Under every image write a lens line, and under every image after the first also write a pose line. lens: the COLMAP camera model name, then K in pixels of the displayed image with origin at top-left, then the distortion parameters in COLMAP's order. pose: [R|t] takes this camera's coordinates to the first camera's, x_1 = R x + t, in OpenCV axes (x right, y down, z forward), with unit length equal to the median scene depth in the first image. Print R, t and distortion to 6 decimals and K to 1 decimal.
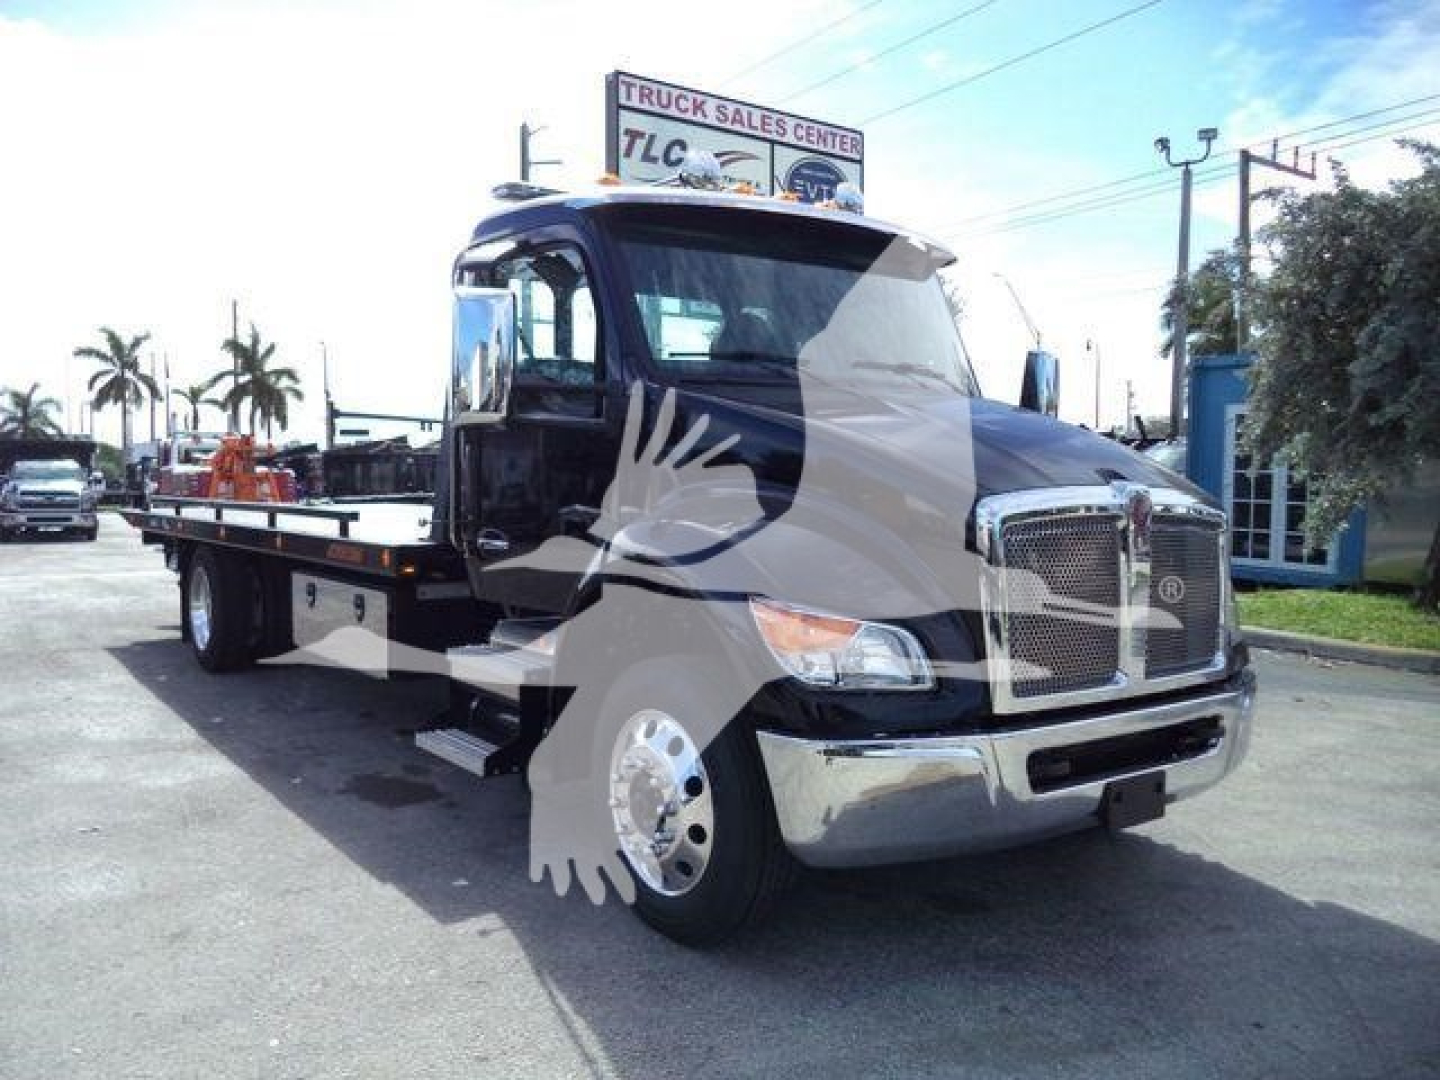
lens RADIAL K [[1198.2, 0, 720.0], [0, 1198.2, 540.0], [0, 0, 1]] dist [-0.038112, 0.011123]
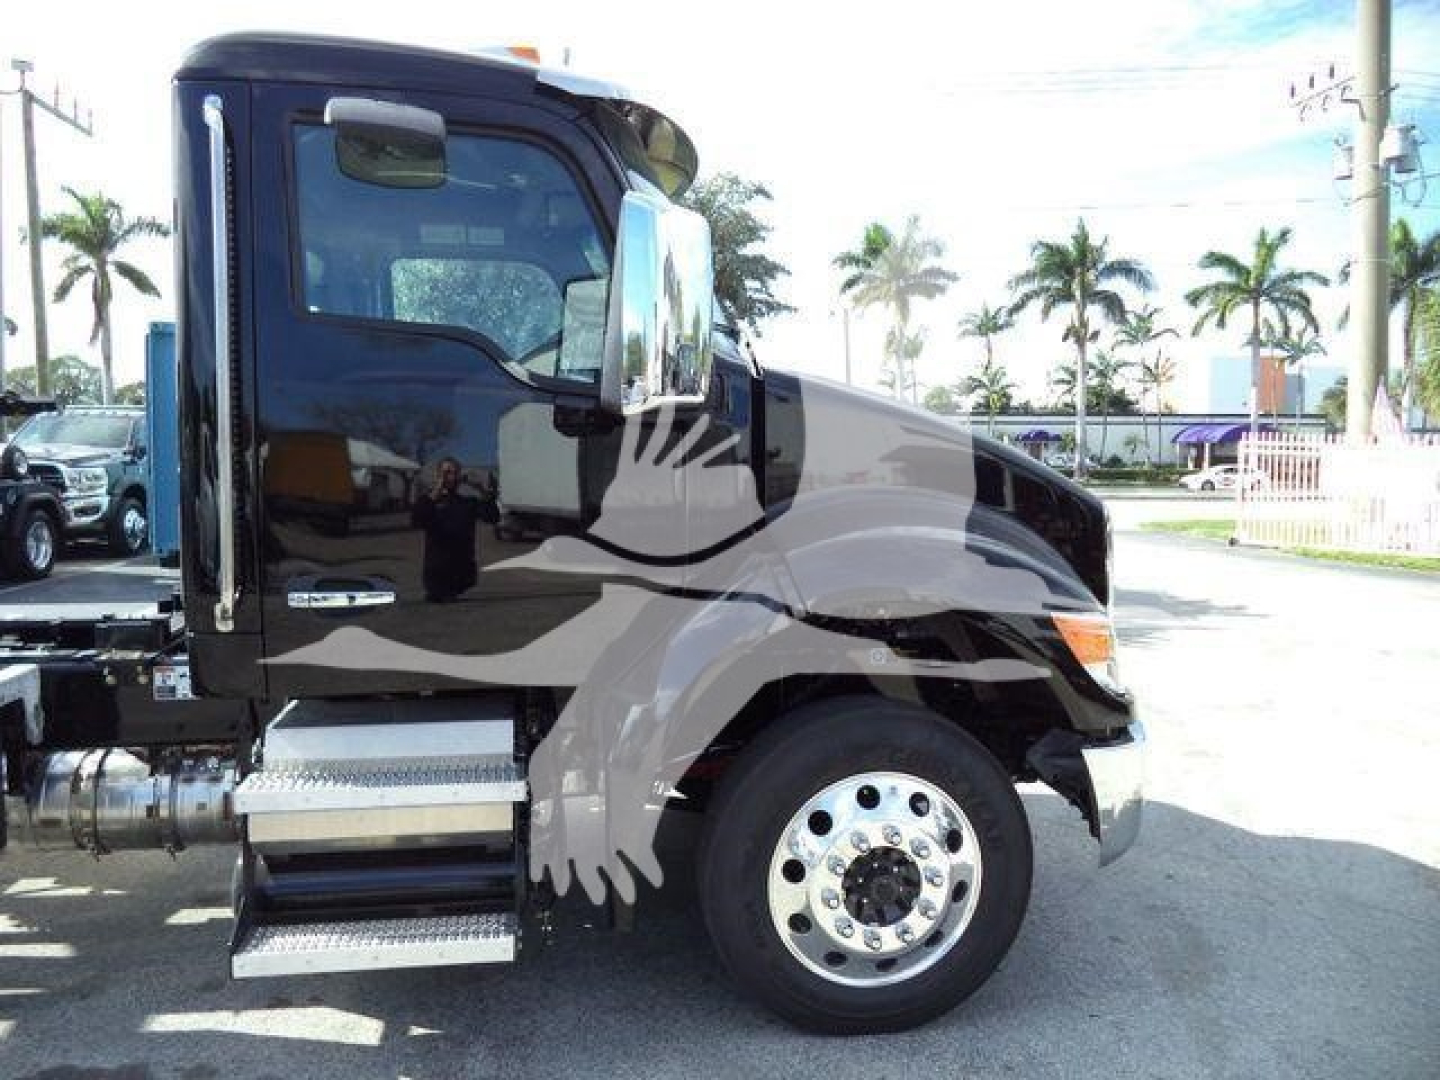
lens RADIAL K [[1167.6, 0, 740.6], [0, 1167.6, 540.5], [0, 0, 1]] dist [-0.035568, 0.001291]
pose [[0.447879, -0.075058, 0.890938, -0.165778], [0.044579, 0.997105, 0.061592, -0.014317], [-0.892982, 0.012131, 0.449928, 0.150141]]
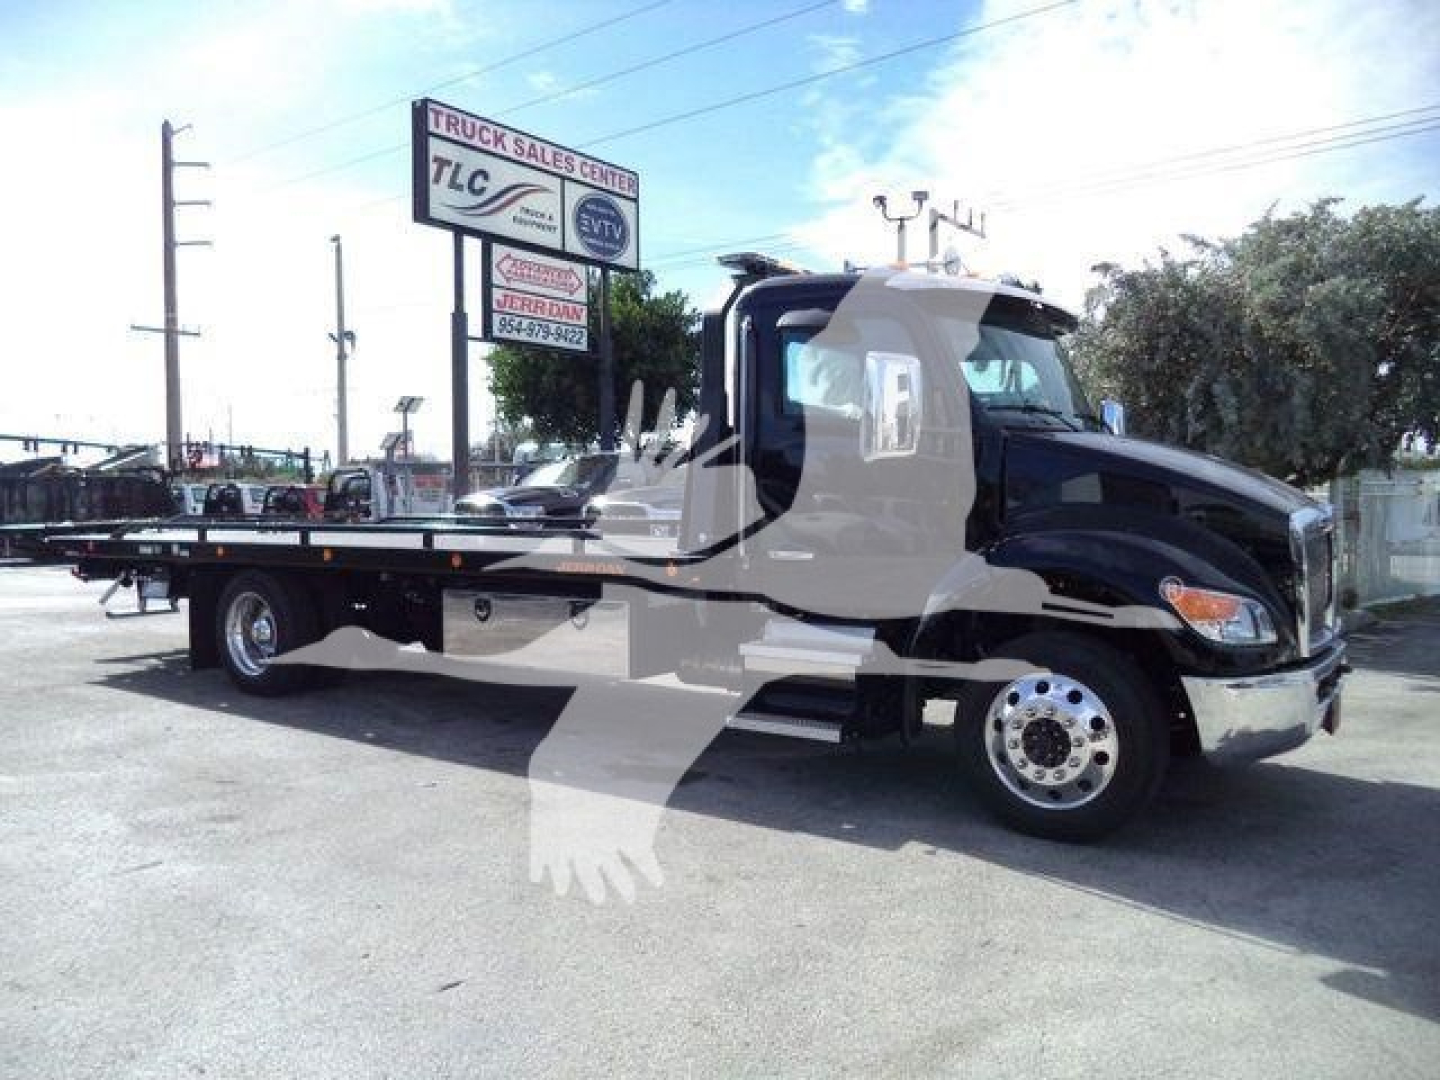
lens RADIAL K [[1198.2, 0, 720.0], [0, 1198.2, 540.0], [0, 0, 1]] dist [-0.038112, 0.011123]
pose [[0.946919, -0.018907, 0.320916, -0.175443], [0.023196, 0.999685, -0.009547, -0.001062], [-0.320635, 0.016484, 0.947060, -0.035733]]
